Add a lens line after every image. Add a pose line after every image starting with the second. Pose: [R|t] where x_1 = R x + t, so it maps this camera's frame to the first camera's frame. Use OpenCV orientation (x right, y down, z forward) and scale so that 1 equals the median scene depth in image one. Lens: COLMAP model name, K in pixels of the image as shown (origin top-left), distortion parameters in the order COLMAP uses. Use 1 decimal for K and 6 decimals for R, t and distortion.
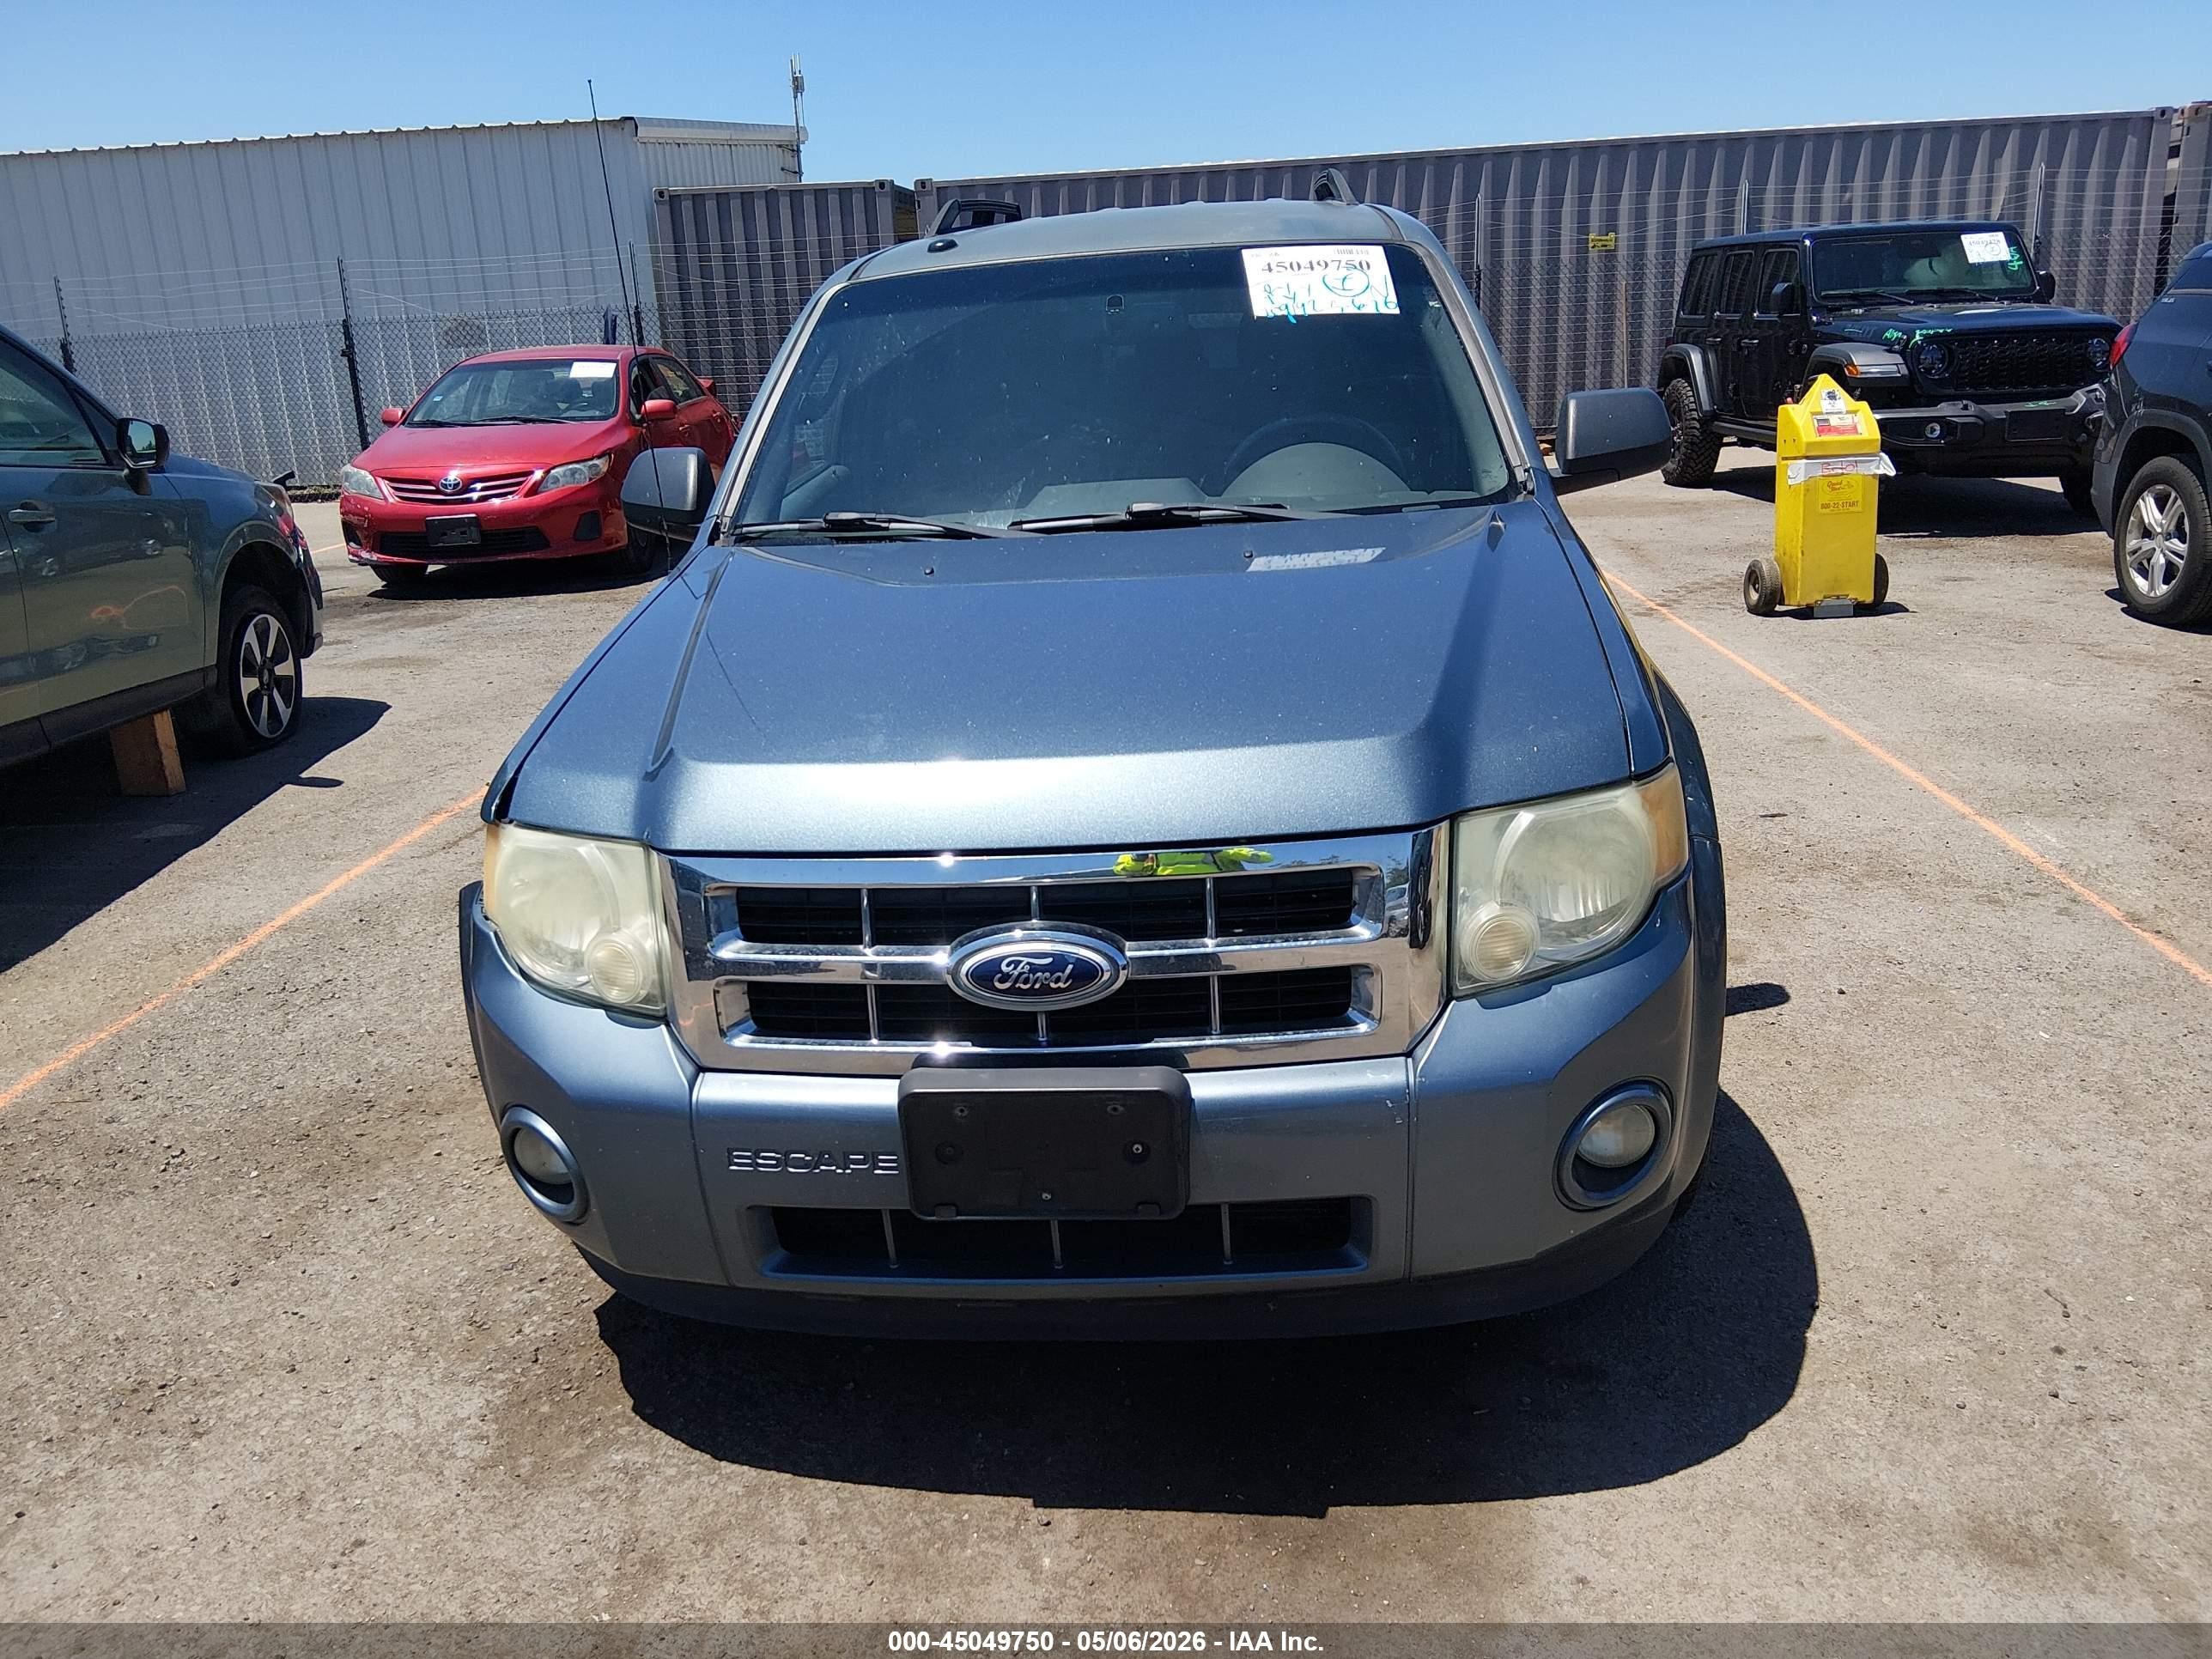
lens RADIAL K [[1686.0, 0, 1113.4], [0, 1686.0, 830.9], [0, 0, 1]] dist [0.068503, -0.108022]
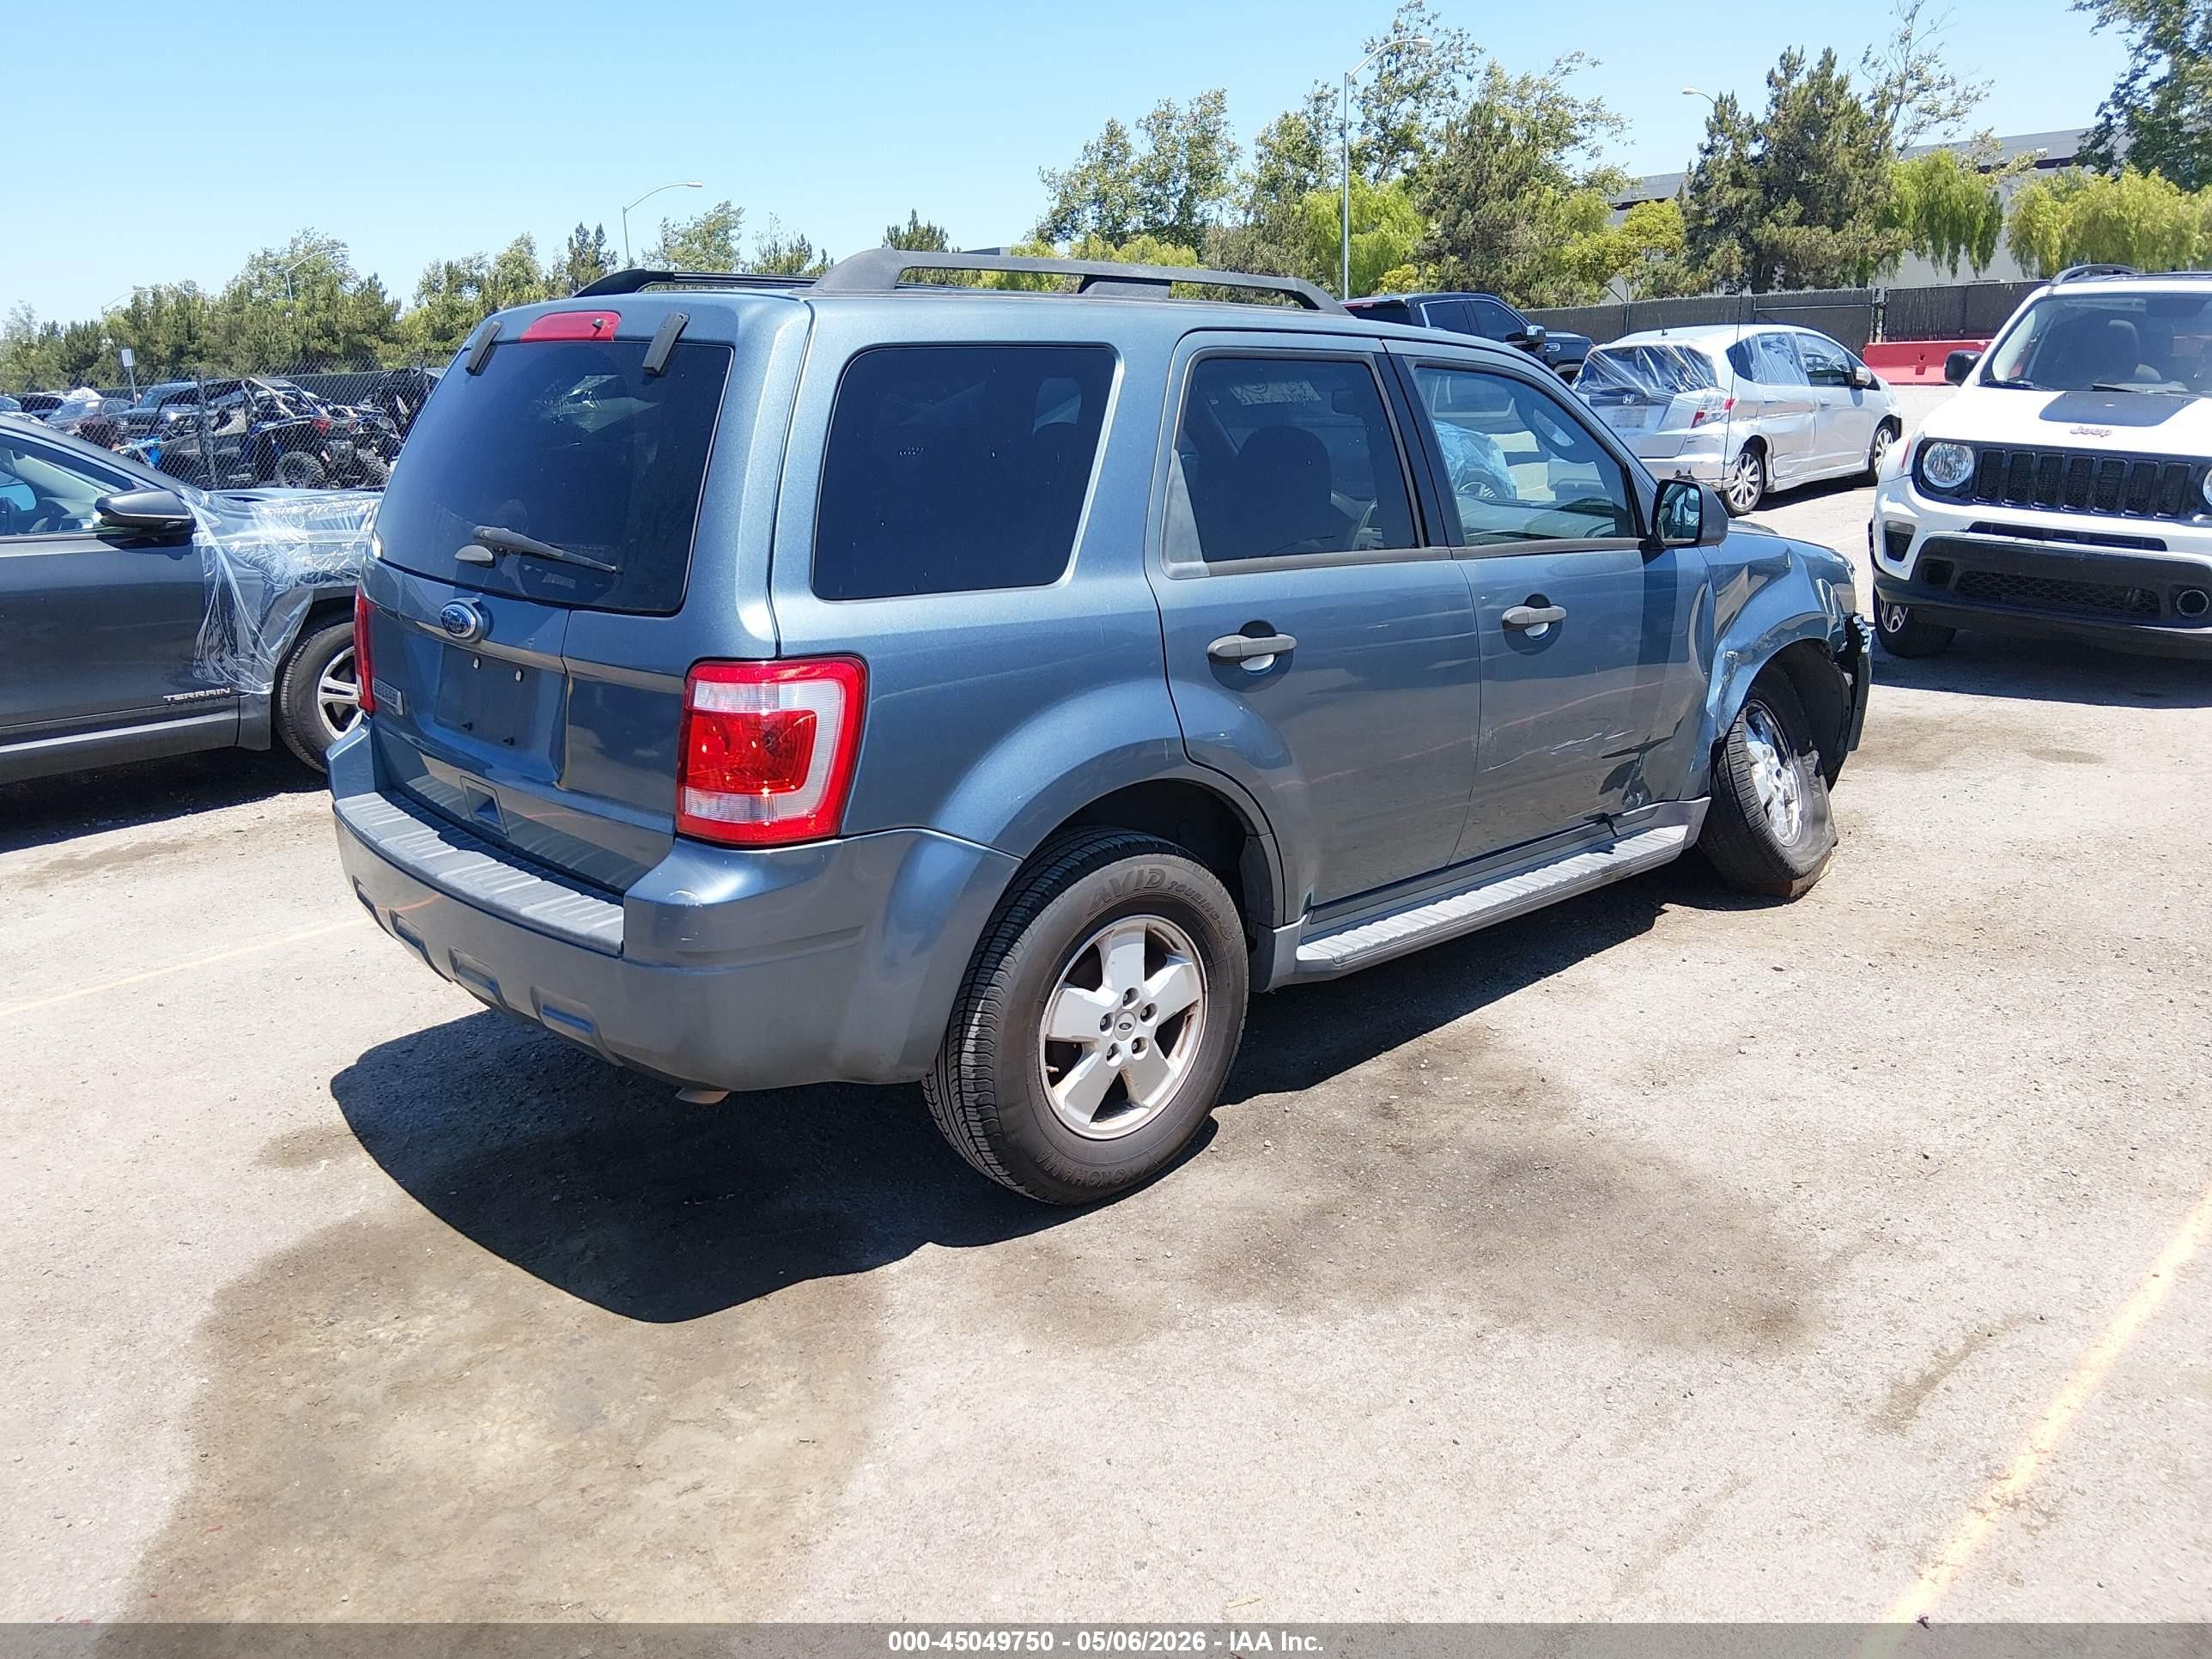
lens RADIAL K [[1686.0, 0, 1115.3], [0, 1686.0, 844.0], [0, 0, 1]] dist [0.068503, -0.108022]
pose [[-0.741843, -0.116945, 0.660297, -0.742108], [0.264606, 0.853723, 0.448487, -0.621404], [-0.616160, 0.507425, -0.602384, 1.999481]]
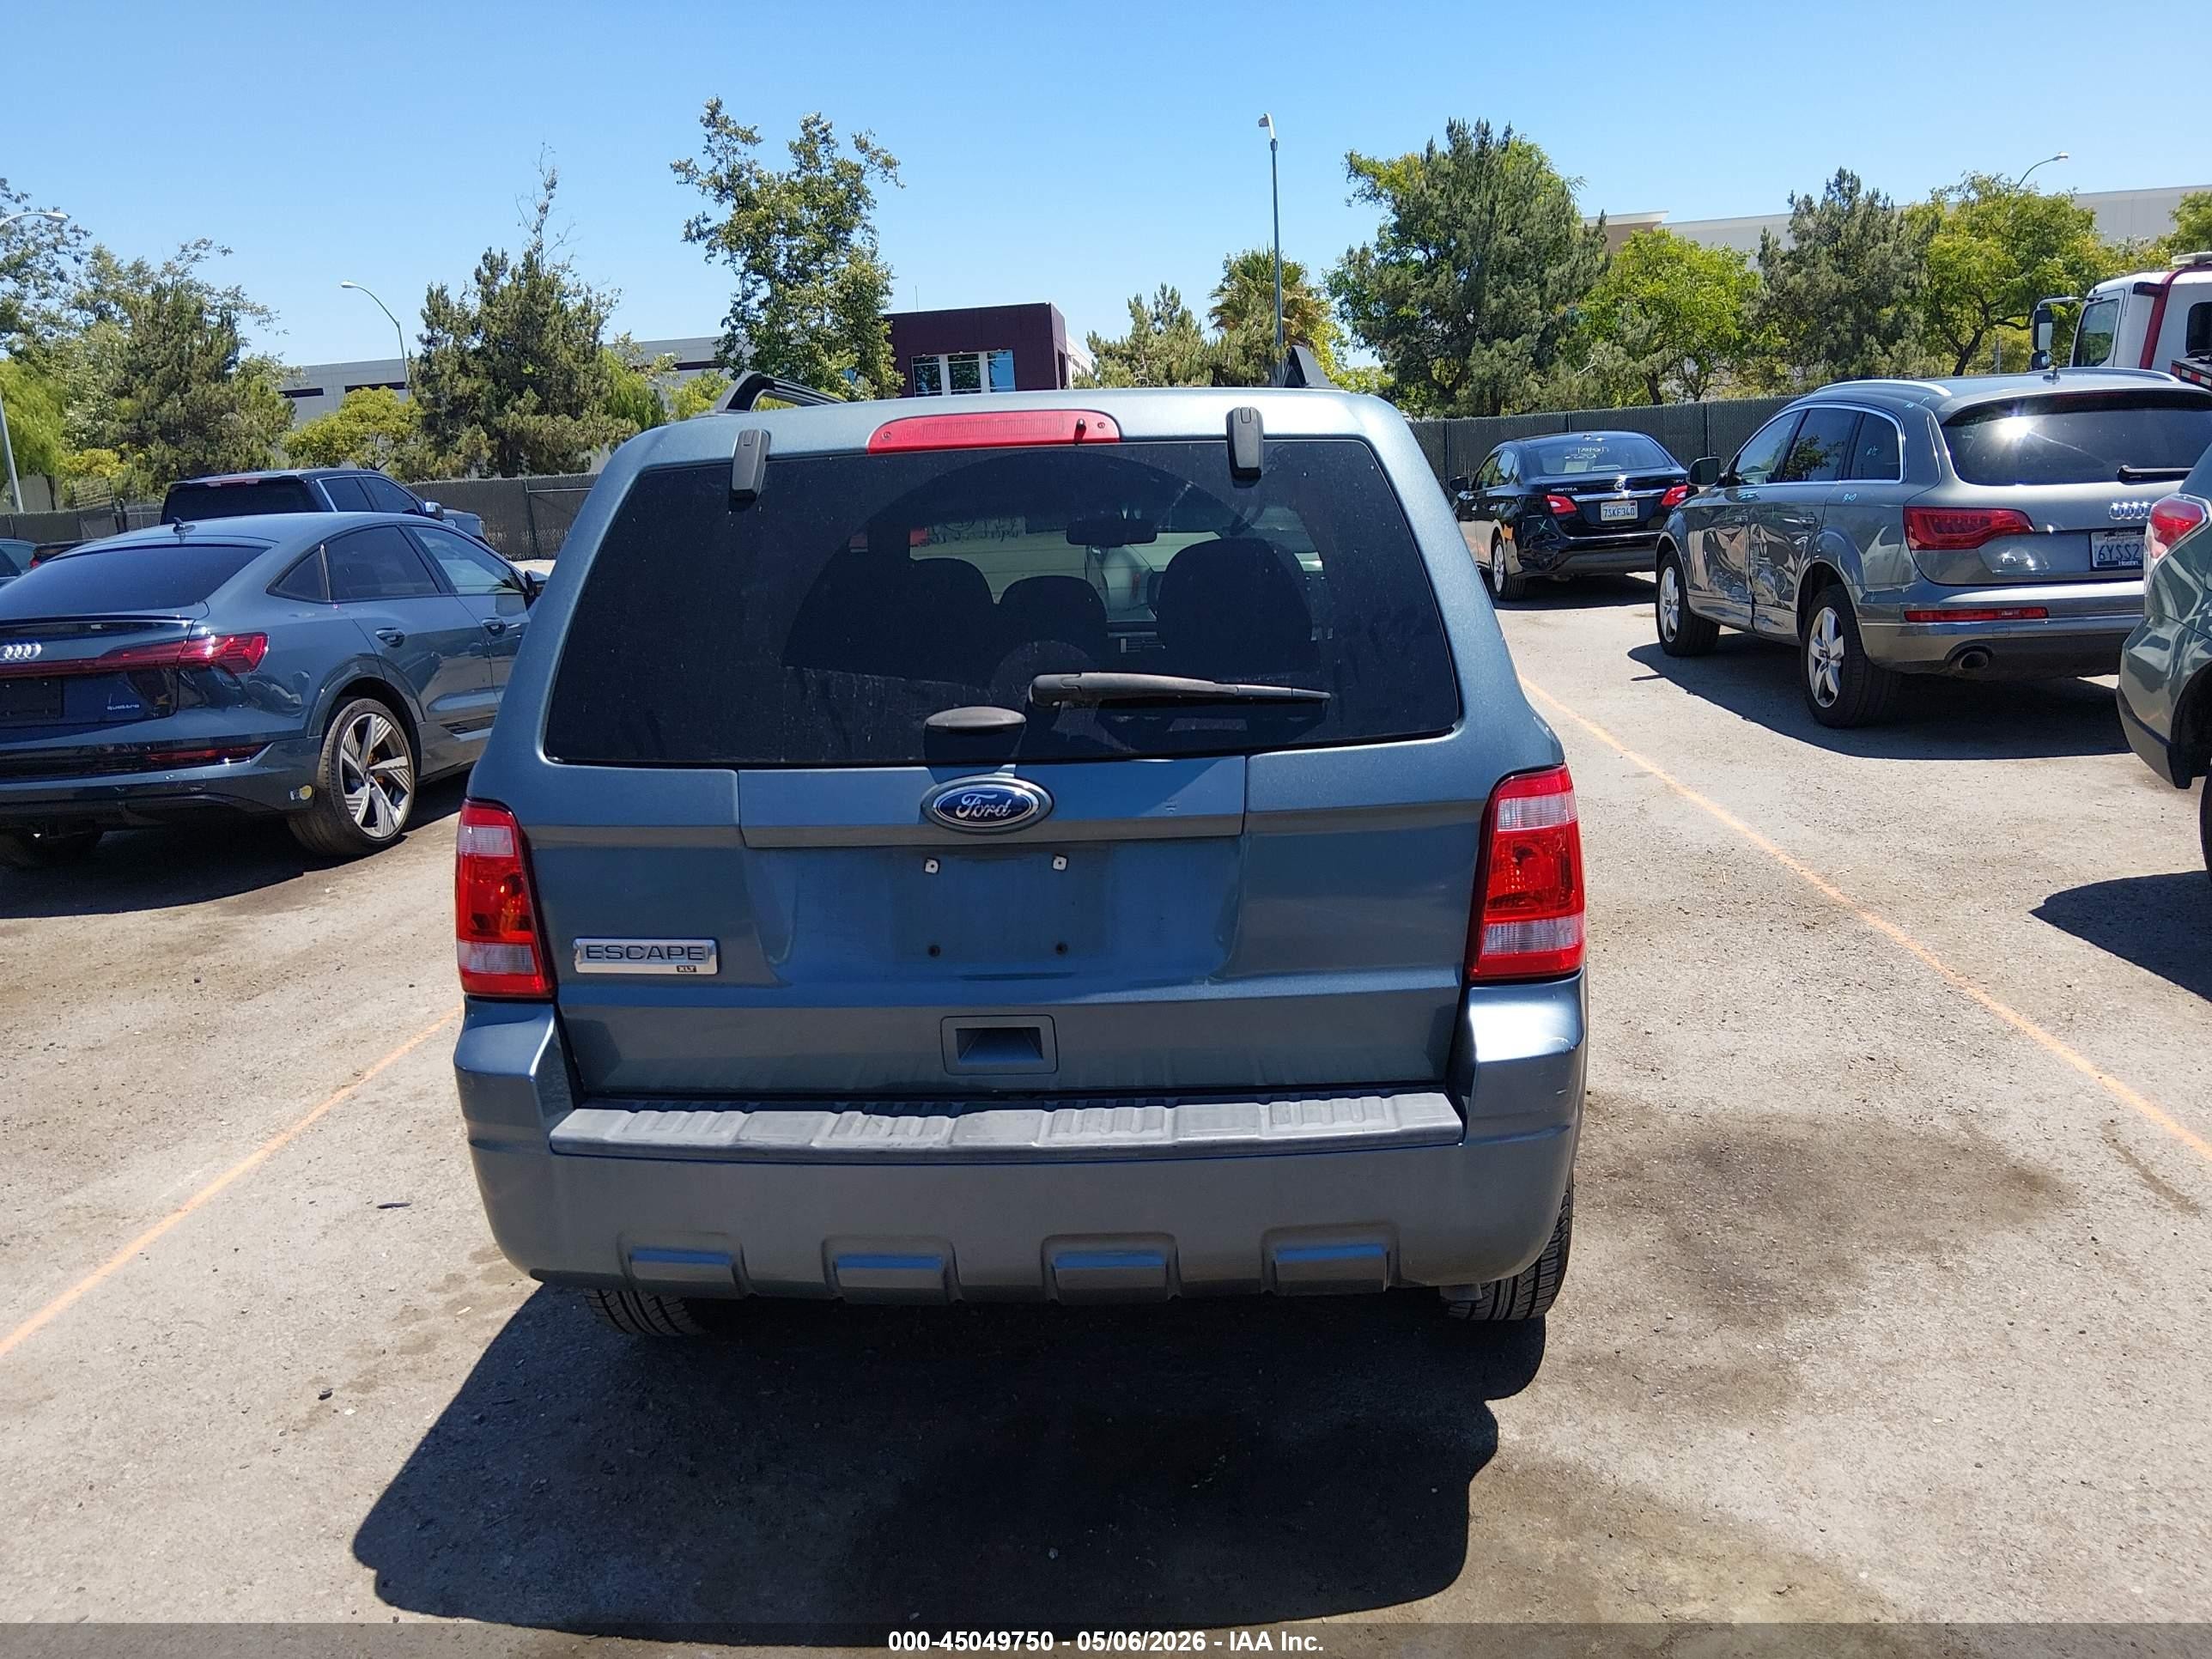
lens RADIAL K [[1686.0, 0, 1117.7], [0, 1686.0, 788.3], [0, 0, 1]] dist [0.068503, -0.108022]
pose [[-0.994270, 0.106836, 0.003659, 0.024892], [0.096115, 0.878472, 0.468026, -0.723610], [0.046788, 0.465696, -0.883707, 2.201492]]
